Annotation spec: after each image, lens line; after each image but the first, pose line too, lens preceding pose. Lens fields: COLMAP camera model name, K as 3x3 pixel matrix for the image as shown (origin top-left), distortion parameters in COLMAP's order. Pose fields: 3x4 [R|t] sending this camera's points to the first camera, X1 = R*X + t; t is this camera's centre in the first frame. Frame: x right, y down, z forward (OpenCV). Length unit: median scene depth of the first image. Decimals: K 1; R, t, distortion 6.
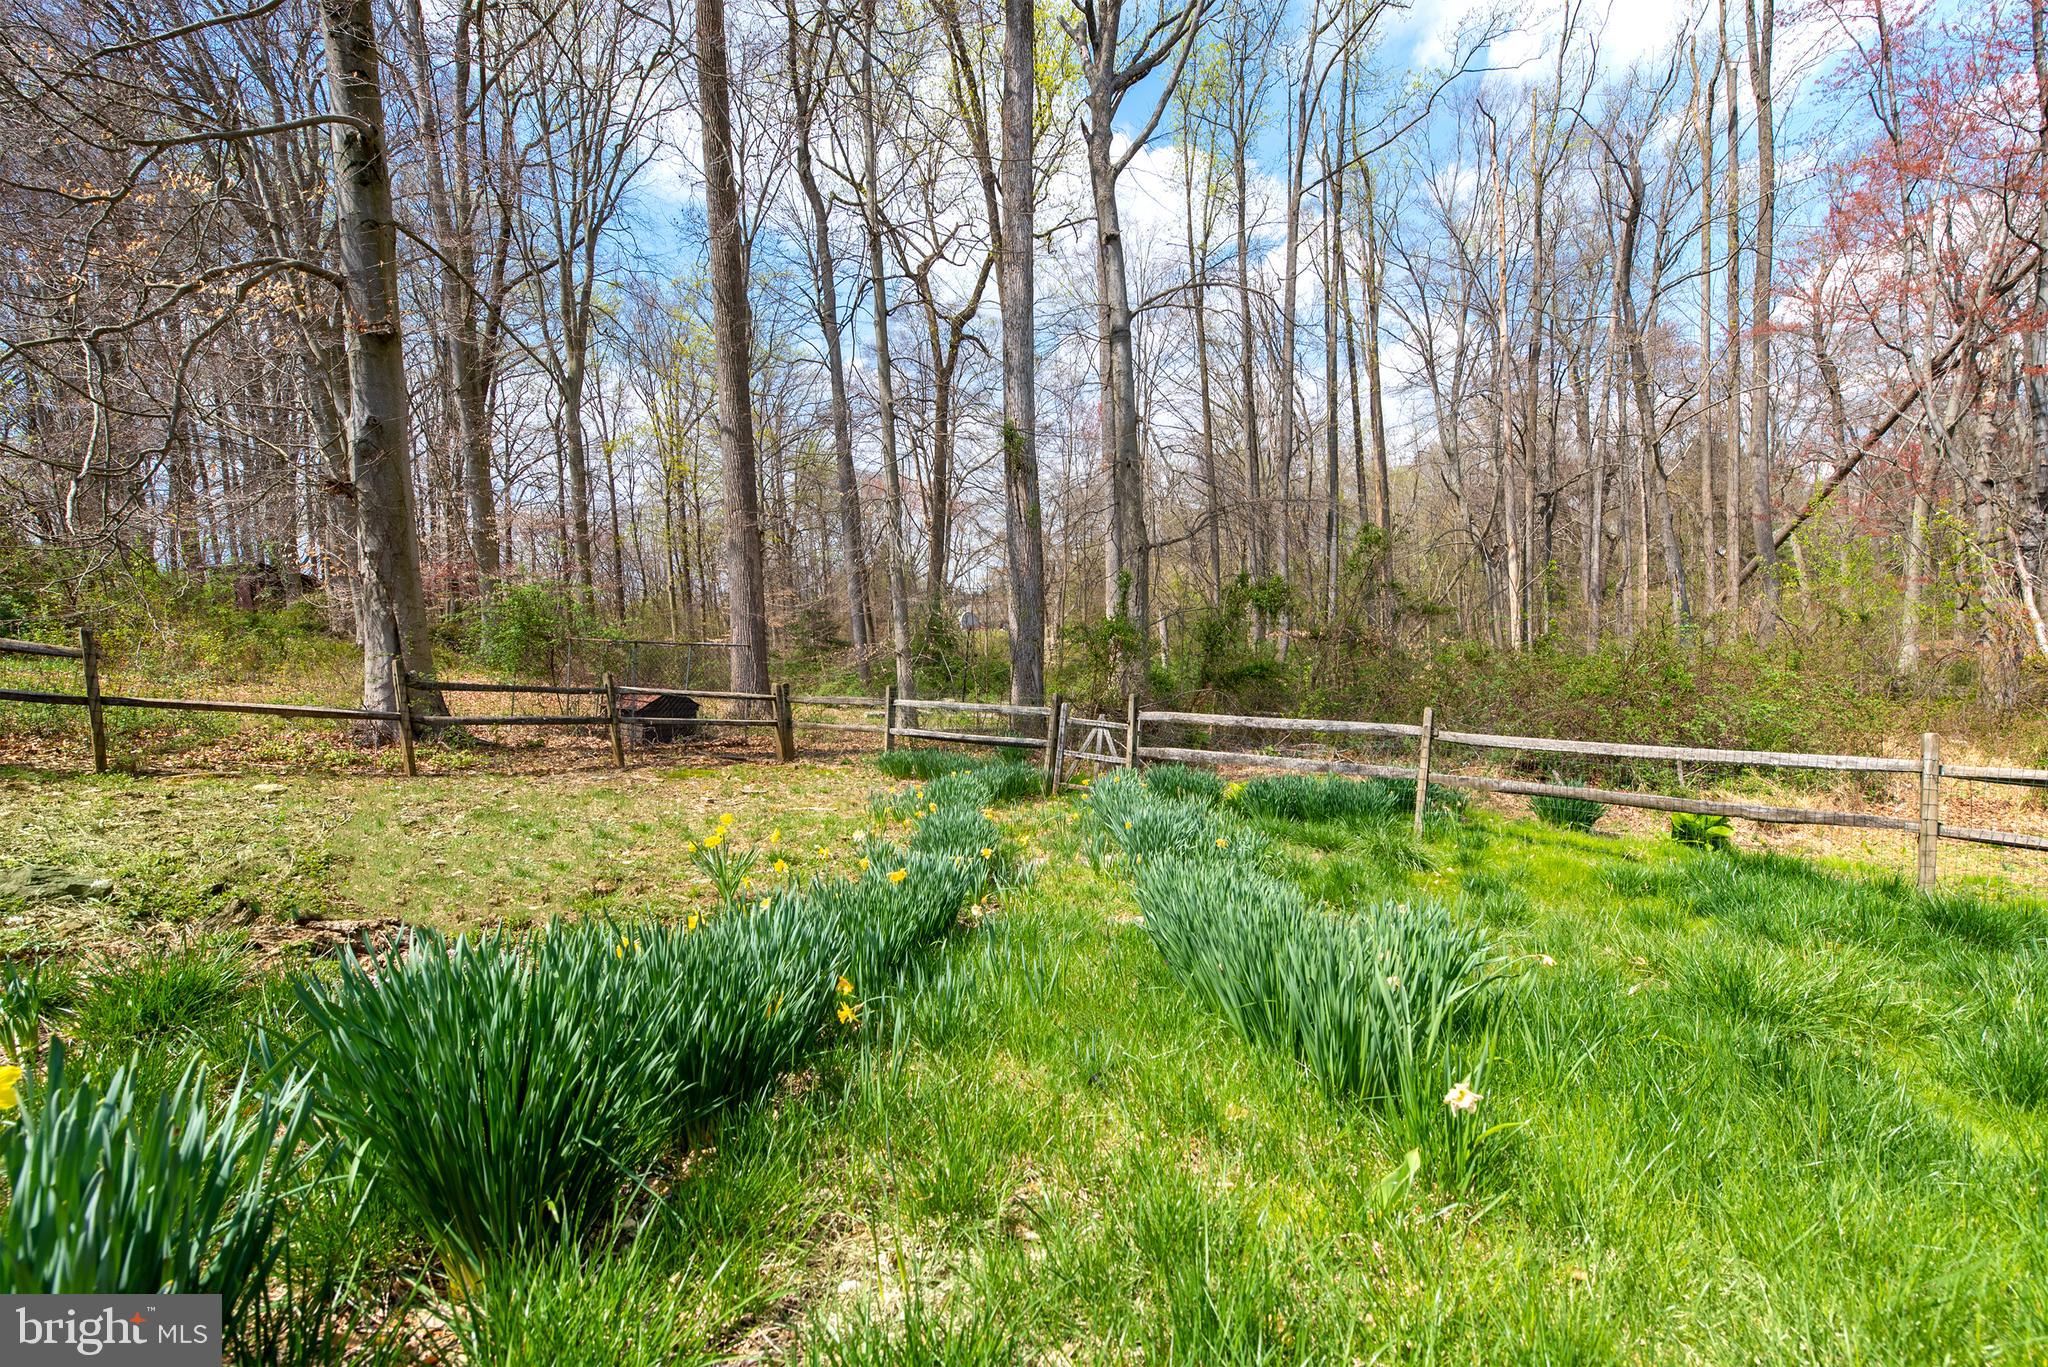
lens RADIAL K [[857.0, 0, 1007.5], [0, 857.0, 674.5], [0, 0, 1]] dist [0.008041, -0.000177]
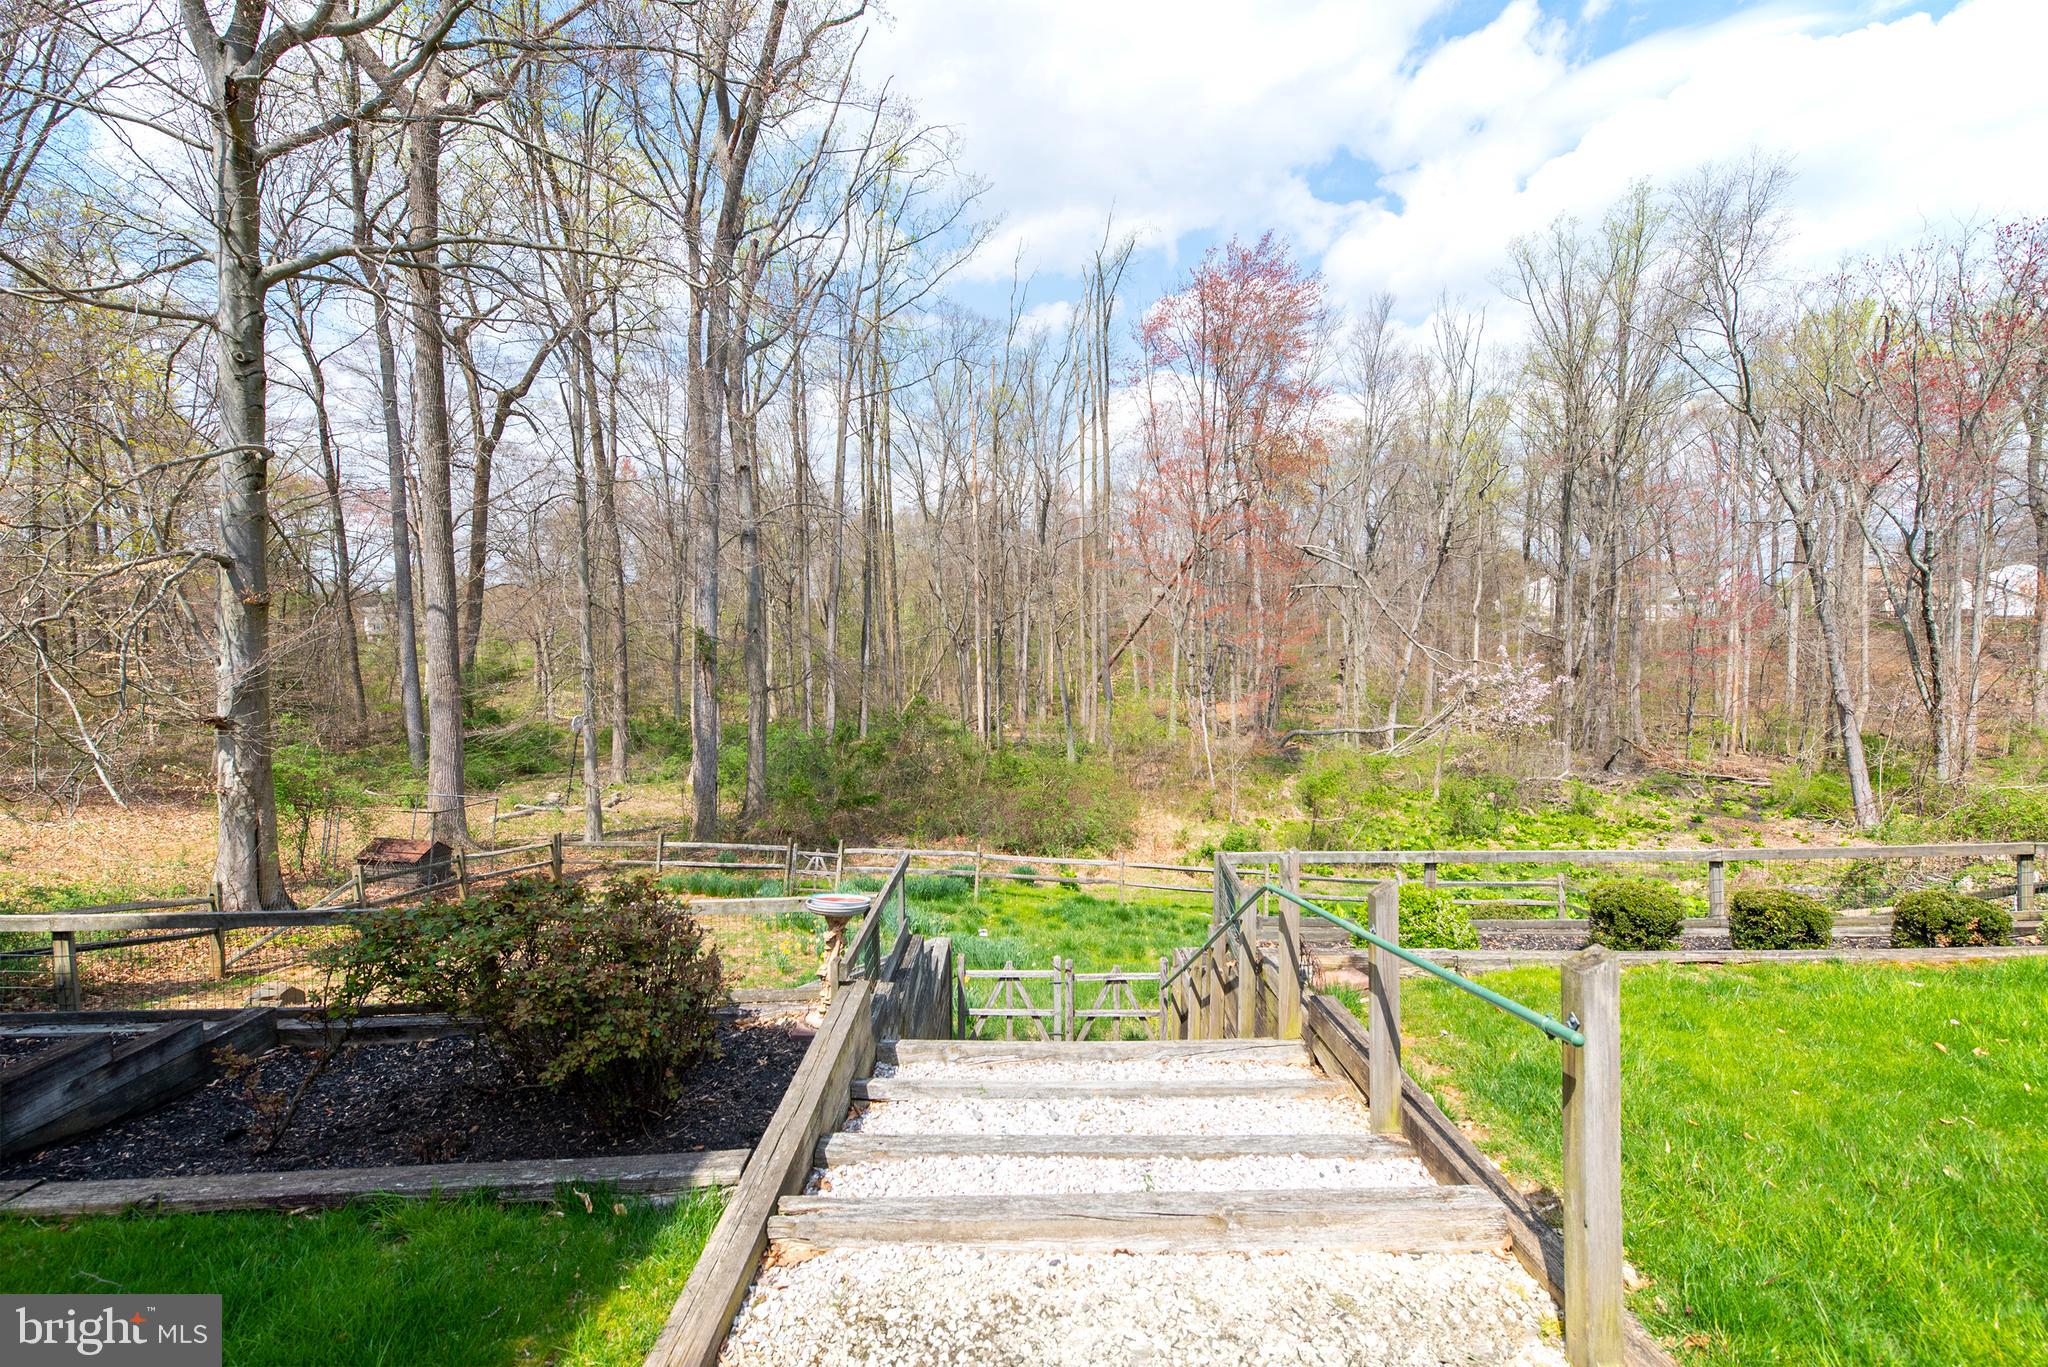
lens RADIAL K [[857.0, 0, 1030.0], [0, 857.0, 676.6], [0, 0, 1]] dist [0.008041, -0.000177]
pose [[0.818553, 0.014115, 0.574258, -0.559867], [-0.003417, 0.999800, -0.019704, -0.277995], [-0.574421, 0.014166, 0.818437, -0.755870]]
